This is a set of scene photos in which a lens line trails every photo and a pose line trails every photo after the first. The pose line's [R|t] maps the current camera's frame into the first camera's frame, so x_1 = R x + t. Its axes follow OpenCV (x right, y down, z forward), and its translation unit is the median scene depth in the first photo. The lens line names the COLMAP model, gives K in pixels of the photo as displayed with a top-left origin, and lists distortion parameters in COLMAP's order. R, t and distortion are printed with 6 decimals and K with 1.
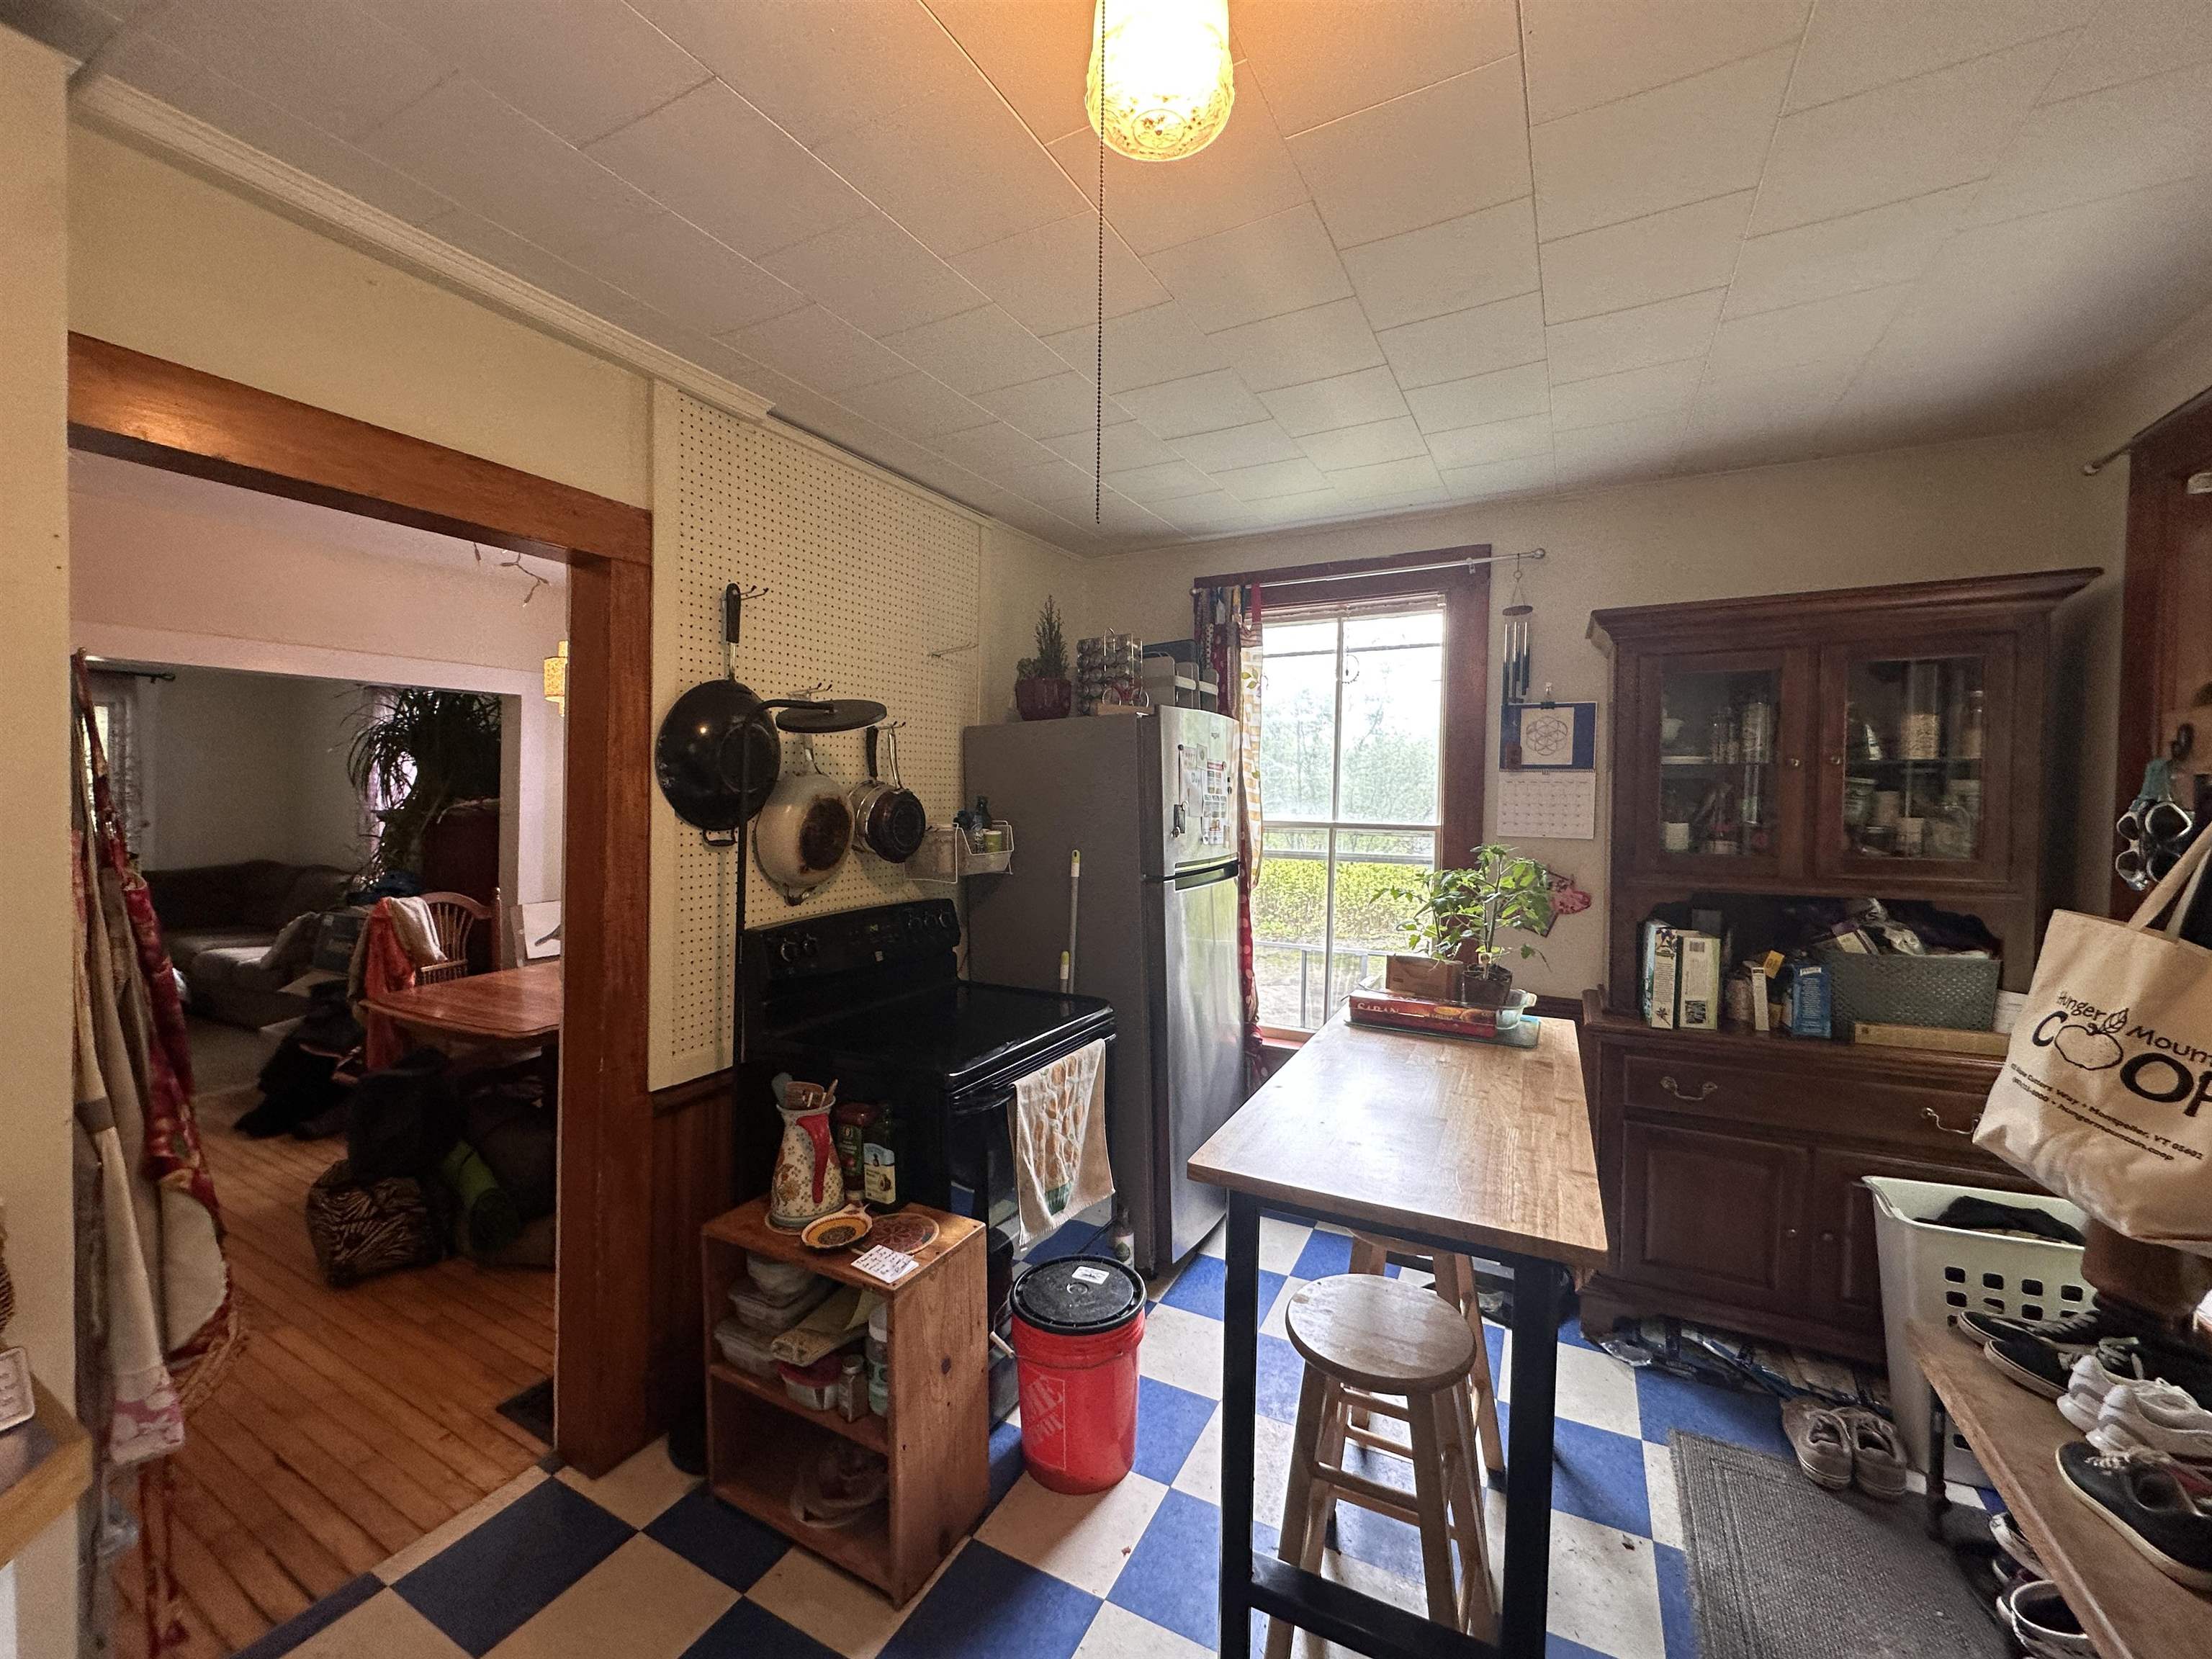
lens RADIAL K [[887.7, 0, 1095.2], [0, 887.7, 824.2], [0, 0, 1]] dist [-0.002435, 0.000442]
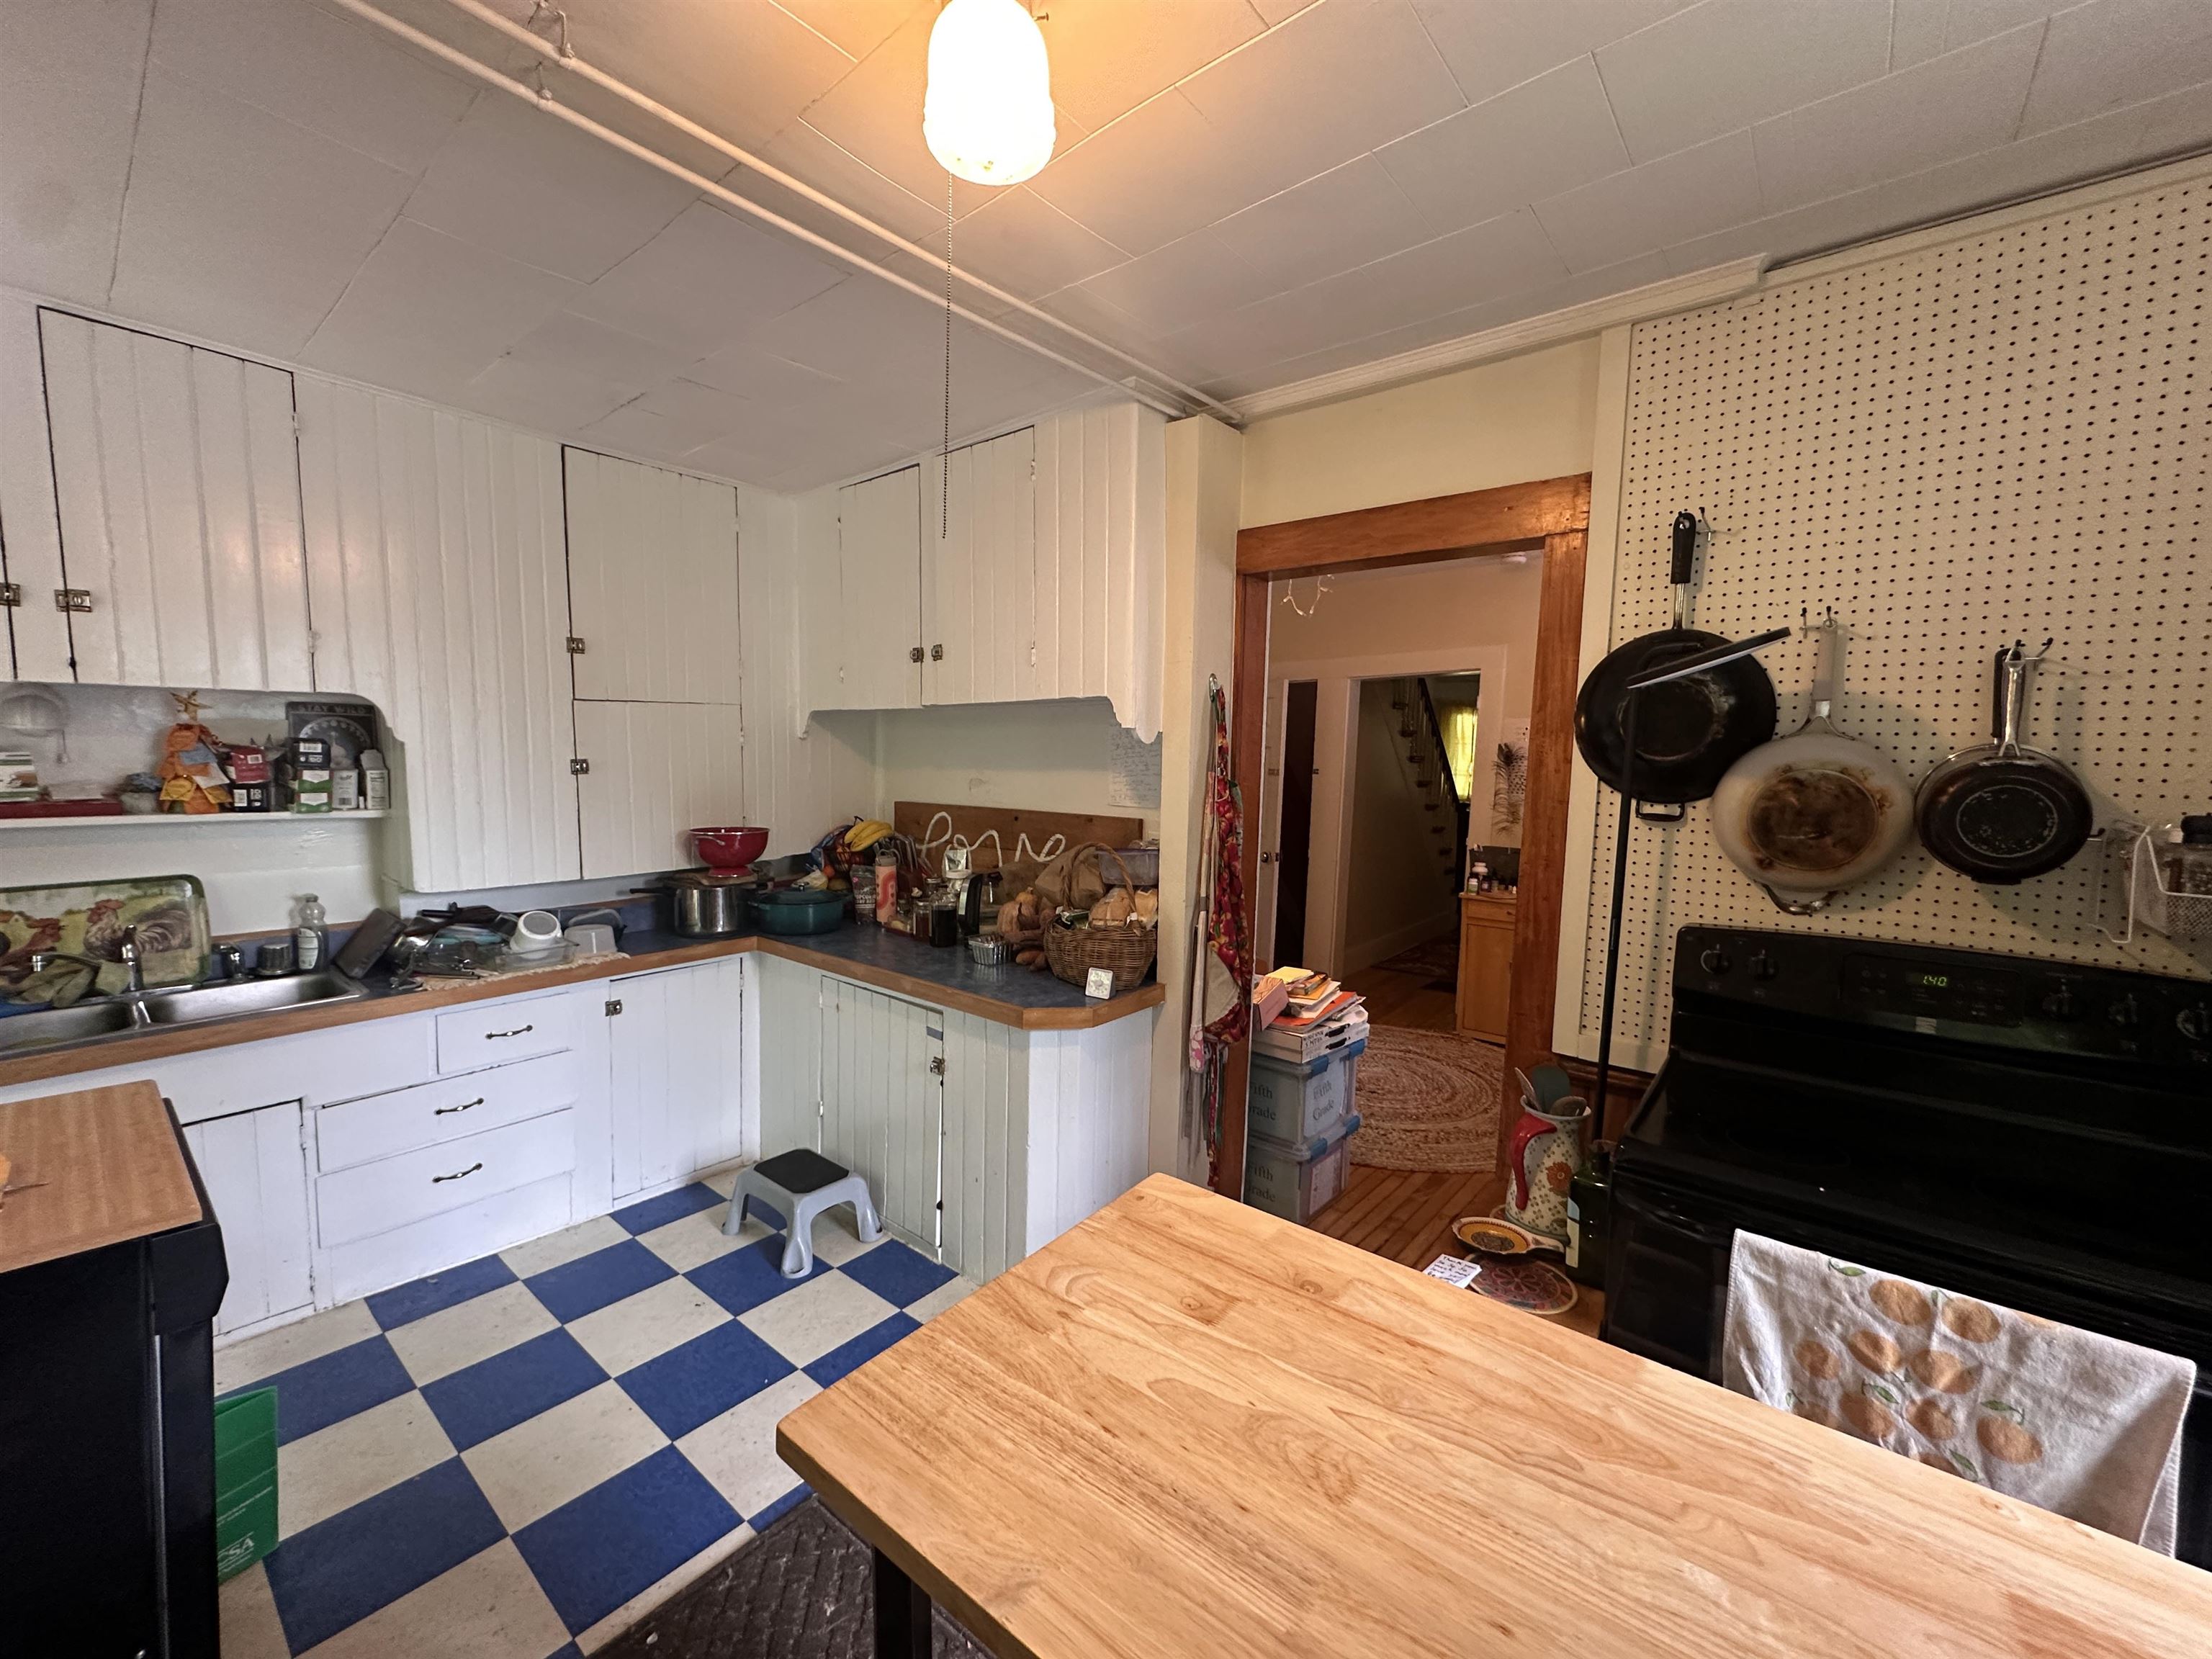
lens RADIAL K [[887.7, 0, 1115.7], [0, 887.7, 822.1], [0, 0, 1]] dist [-0.002435, 0.000442]
pose [[-0.181795, 0.073686, -0.980572, 0.543261], [-0.050866, 0.995149, 0.084212, -0.020584], [0.982020, 0.065187, -0.177165, 0.632567]]
